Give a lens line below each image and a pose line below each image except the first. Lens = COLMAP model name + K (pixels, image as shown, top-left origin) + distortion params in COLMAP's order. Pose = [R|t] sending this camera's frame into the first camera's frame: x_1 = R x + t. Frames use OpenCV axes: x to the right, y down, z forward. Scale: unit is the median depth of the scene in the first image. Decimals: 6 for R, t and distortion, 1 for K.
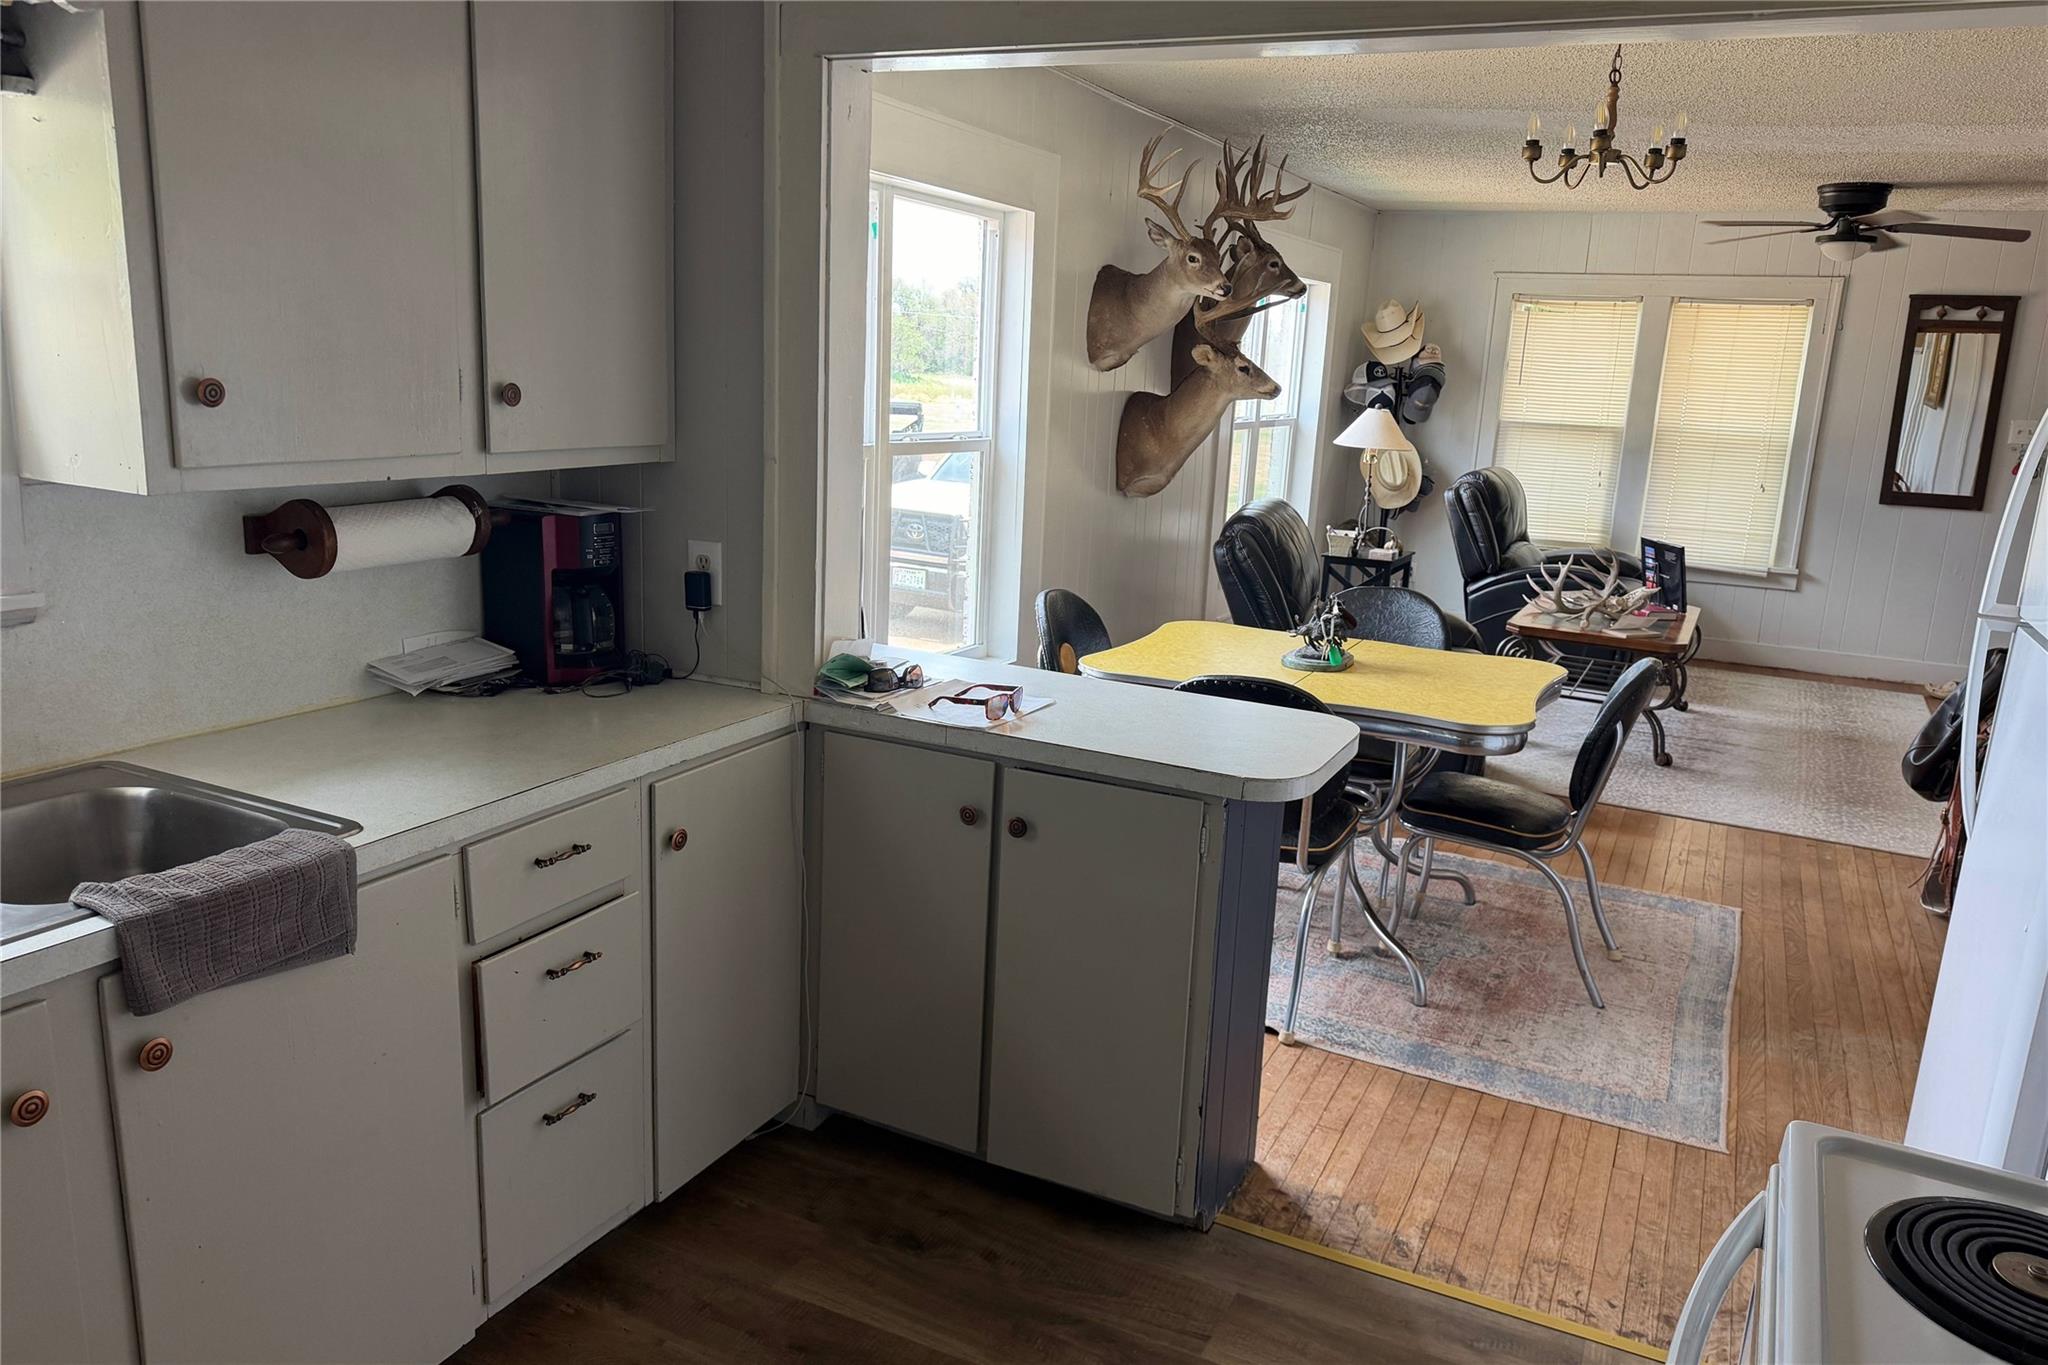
lens RADIAL K [[1450.5, 0, 1024.9], [0, 1450.5, 720.5], [0, 0, 1]] dist [-0.005408, -0.001587]
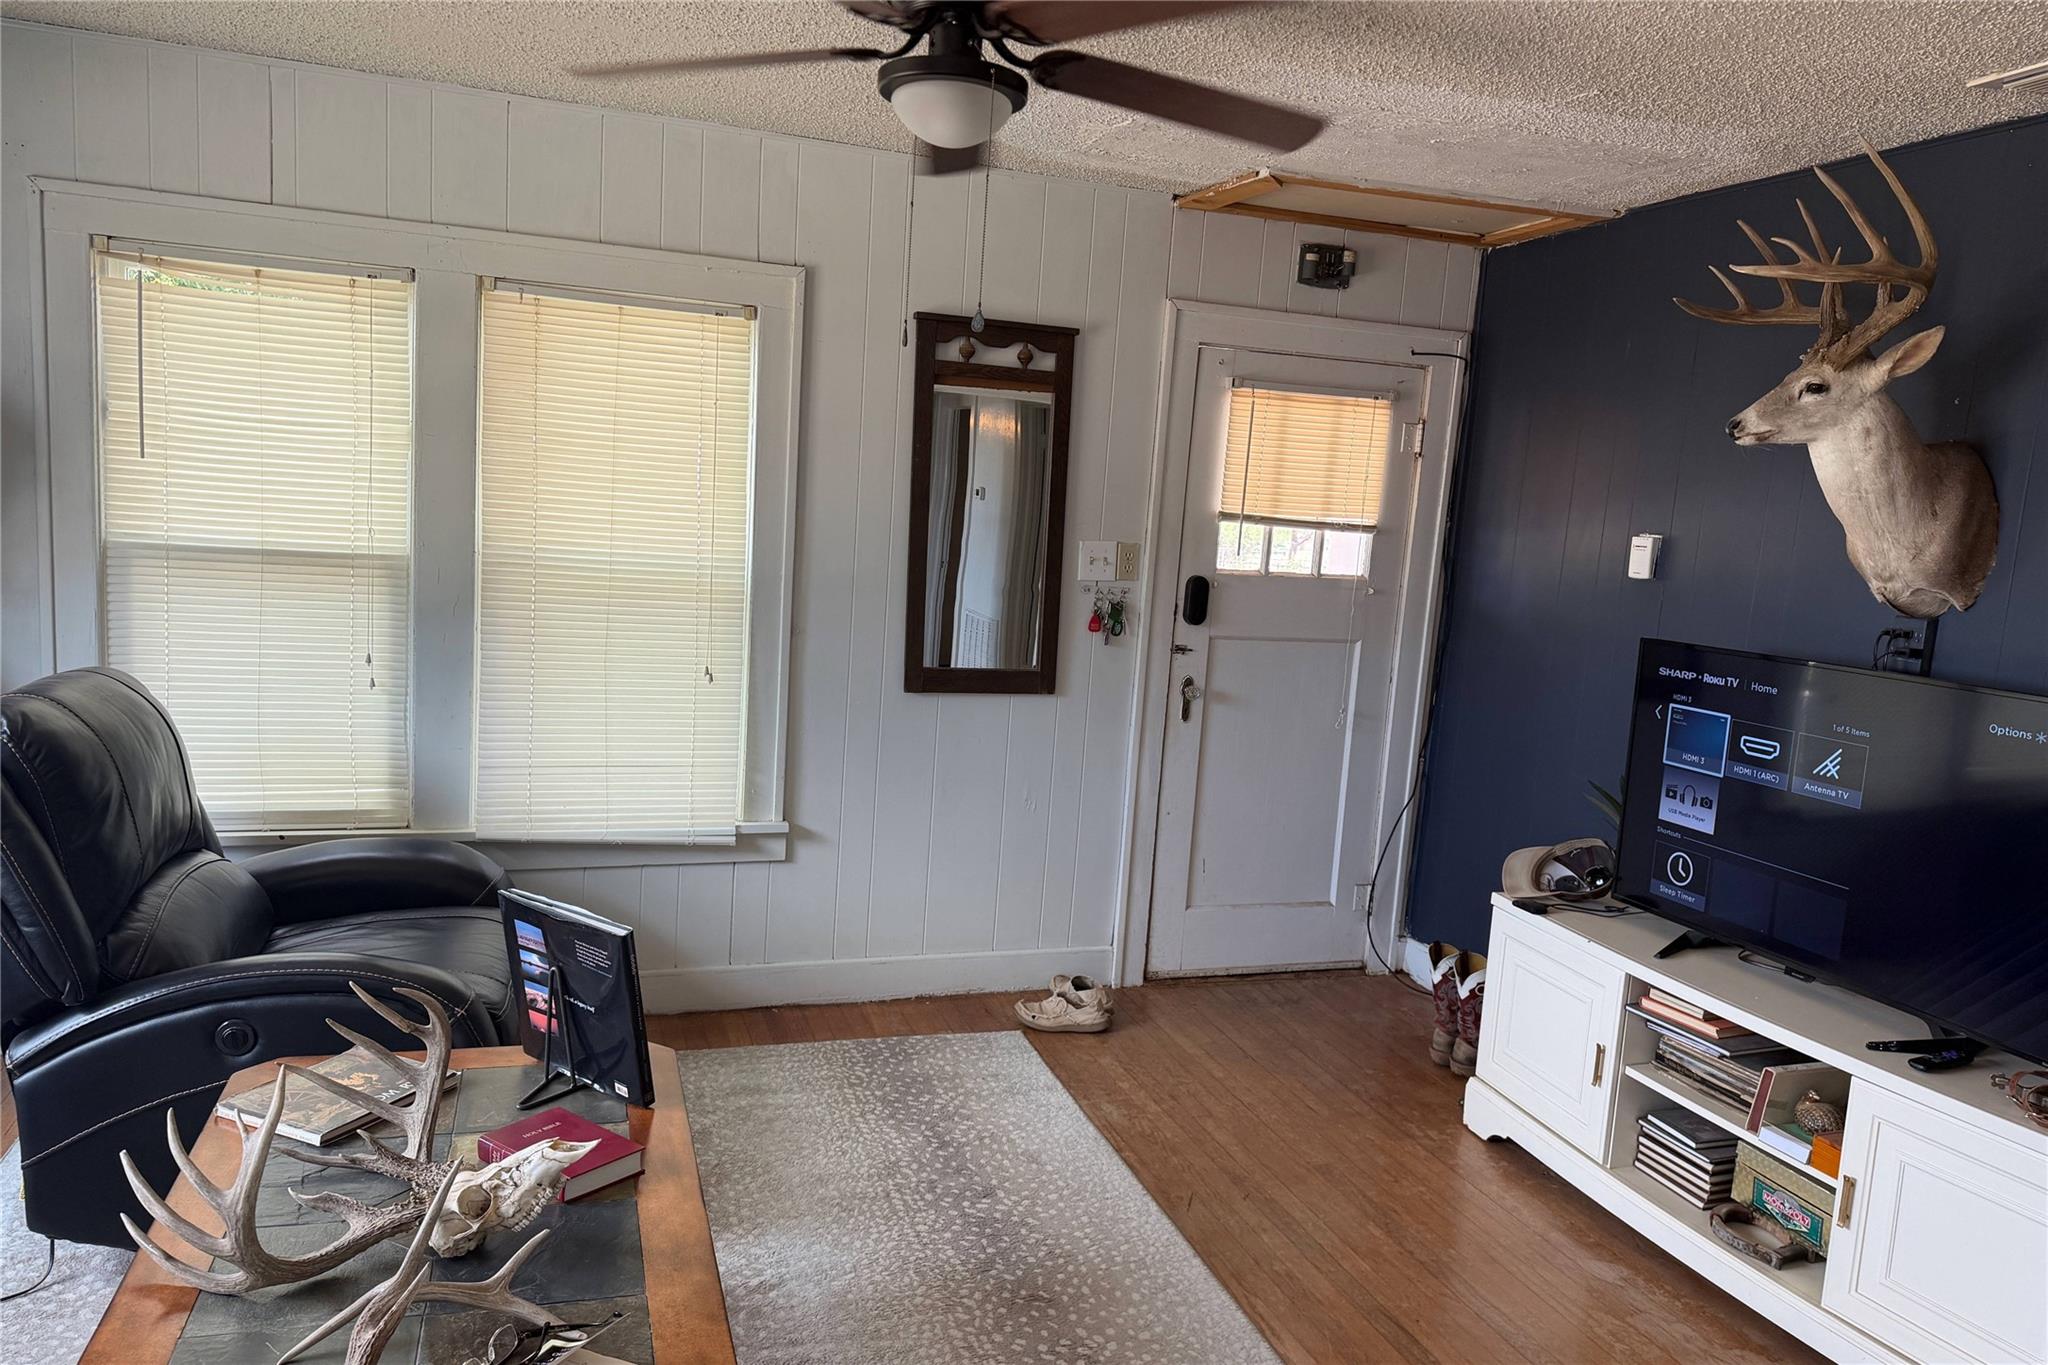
lens RADIAL K [[1432.7, 0, 1020.5], [0, 1432.7, 702.0], [0, 0, 1]] dist [0.130522, -0.205842]
pose [[0.712331, -0.093416, 0.695599, 0.235199], [0.131759, 0.991280, -0.001803, -0.135093], [-0.689365, 0.092936, 0.718428, 0.561947]]
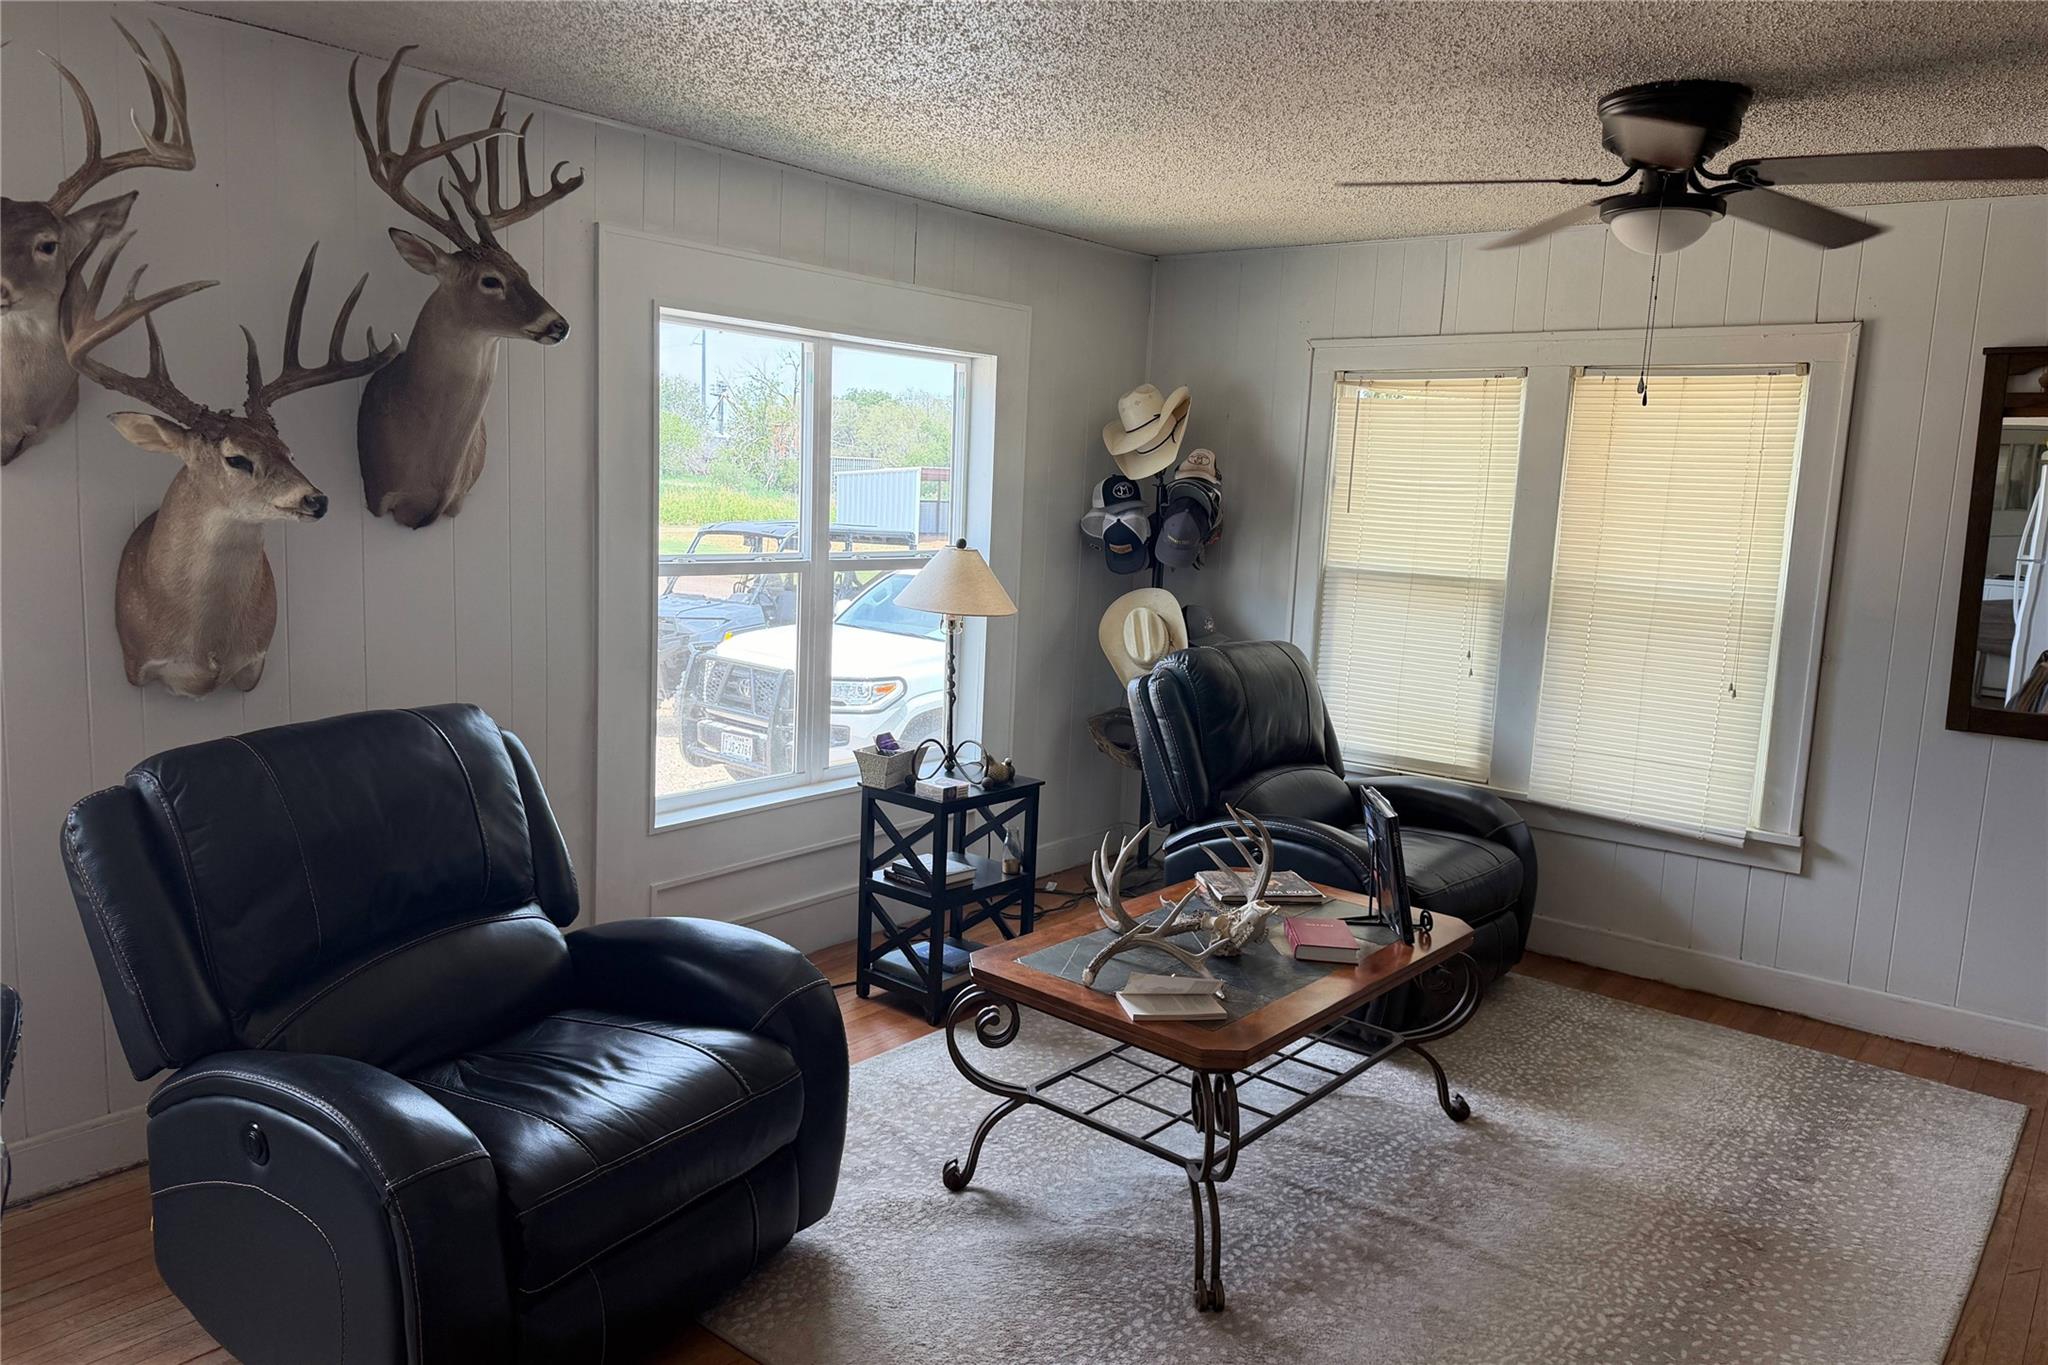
lens RADIAL K [[1401.5, 0, 1024.0], [0, 1401.5, 682.5], [0, 0, 1]] dist [-0.001100, -0.004992]
pose [[0.971703, 0.035207, -0.233569, 0.366127], [-0.061390, 0.992491, -0.105792, -0.088082], [0.228091, 0.117137, 0.966568, 0.403577]]
